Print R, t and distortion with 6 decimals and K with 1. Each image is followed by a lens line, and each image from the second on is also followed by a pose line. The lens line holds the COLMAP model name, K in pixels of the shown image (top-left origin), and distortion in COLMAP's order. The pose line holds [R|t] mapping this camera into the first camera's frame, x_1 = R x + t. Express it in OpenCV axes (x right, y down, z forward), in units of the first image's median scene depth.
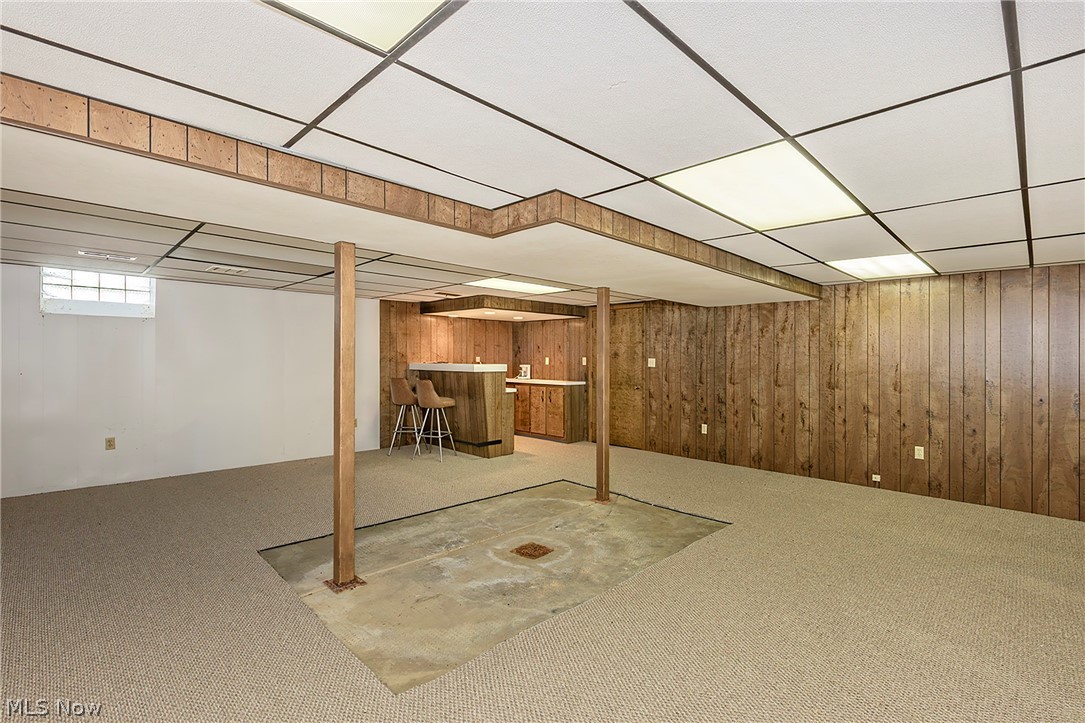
lens RADIAL K [[505.5, 0, 530.2], [0, 505.5, 356.2], [0, 0, 1]] dist [0.001348, 0.000329]
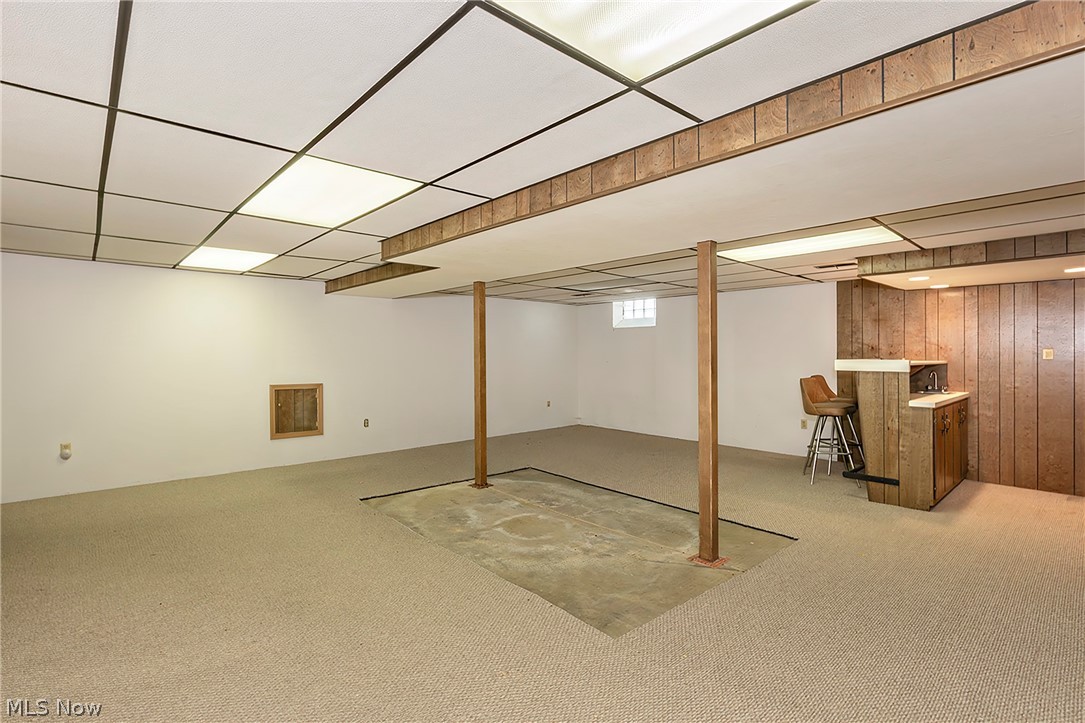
lens RADIAL K [[505.5, 0, 530.2], [0, 505.5, 356.2], [0, 0, 1]] dist [0.001348, 0.000329]
pose [[-0.054837, -0.002780, -0.998491, 1.009156], [0.001127, 0.999995, -0.002846, 0.021952], [0.998495, -0.001281, -0.054834, 0.982141]]
